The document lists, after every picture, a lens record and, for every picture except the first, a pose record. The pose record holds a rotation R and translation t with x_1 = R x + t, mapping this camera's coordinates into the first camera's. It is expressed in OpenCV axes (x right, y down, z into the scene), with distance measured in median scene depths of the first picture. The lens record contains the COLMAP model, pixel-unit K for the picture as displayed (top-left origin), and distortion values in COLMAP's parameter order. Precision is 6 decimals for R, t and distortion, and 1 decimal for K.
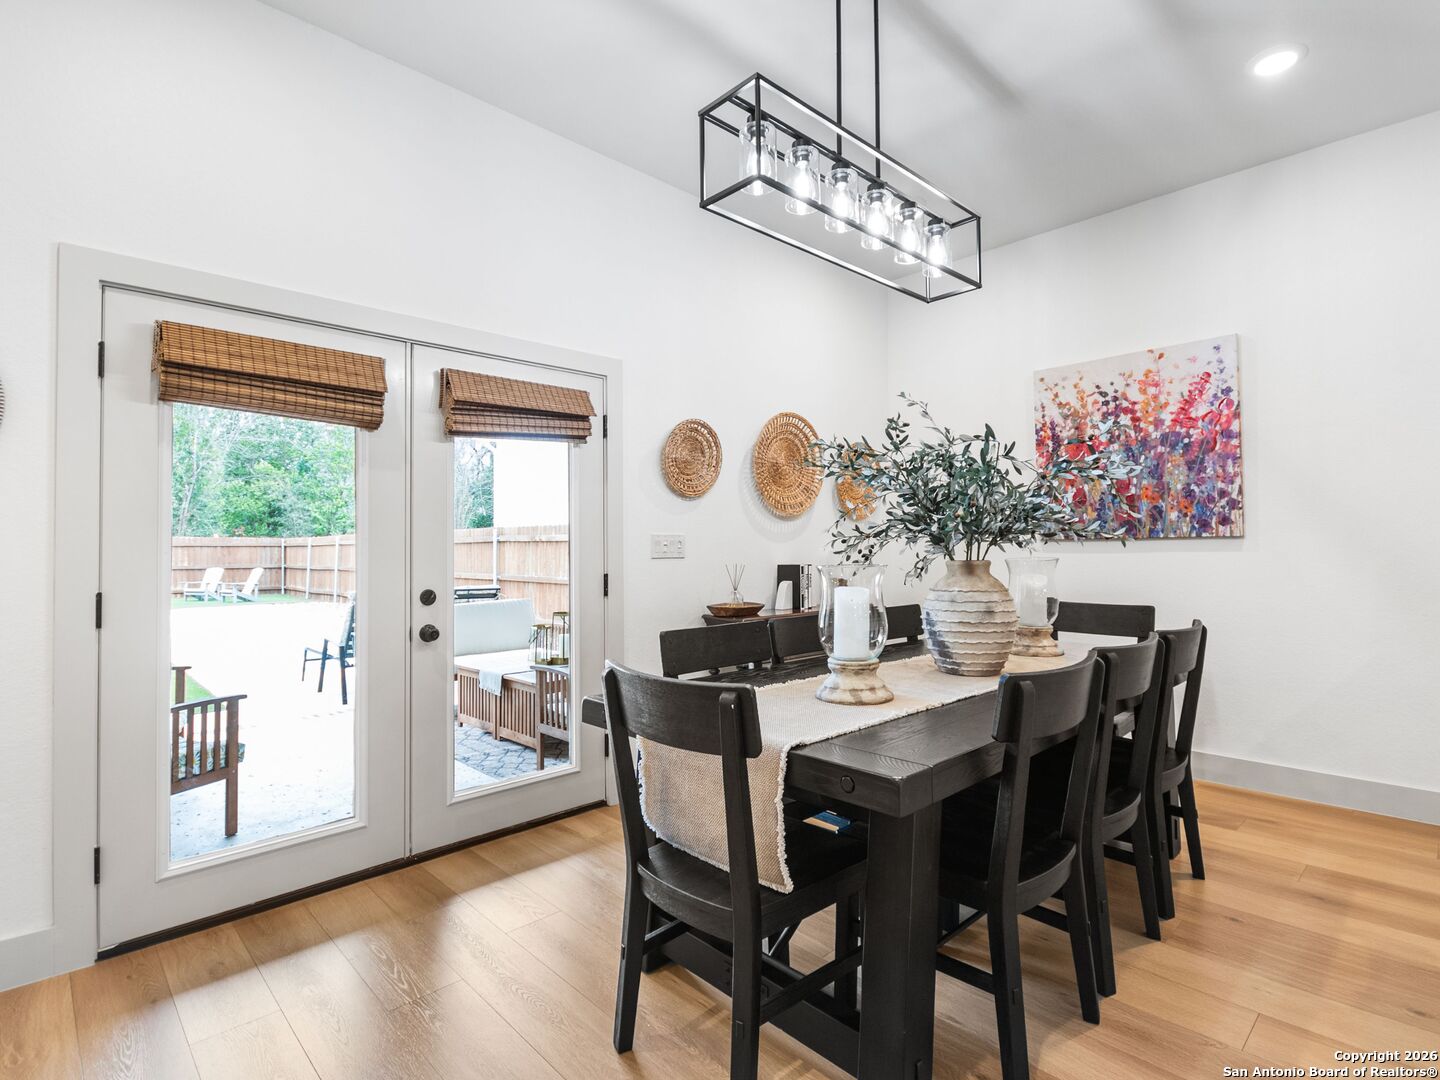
lens RADIAL K [[725.2, 0, 745.6], [0, 725.2, 533.1], [0, 0, 1]] dist [-0.002128, -0.000202]
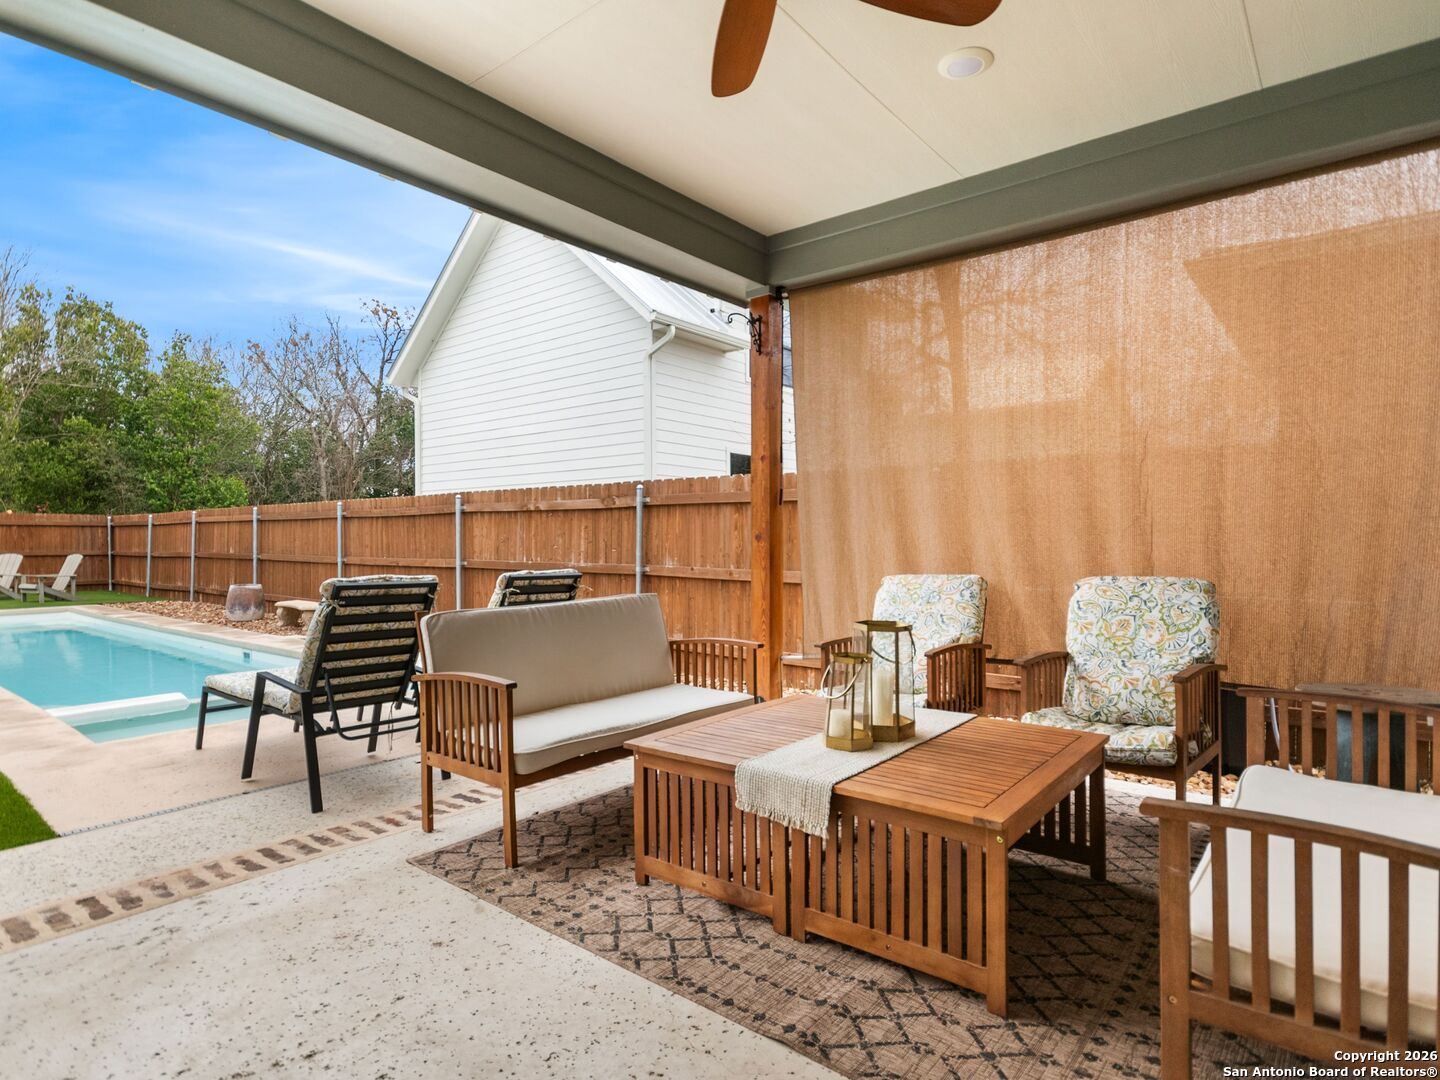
lens RADIAL K [[791.2, 0, 737.7], [0, 791.2, 546.3], [0, 0, 1]] dist [0.001662, -0.000960]
pose [[0.993551, 0.003103, 0.113343, -0.168210], [-0.006403, 0.999566, 0.028761, 0.020628], [-0.113204, -0.029301, 0.993140, 0.224374]]
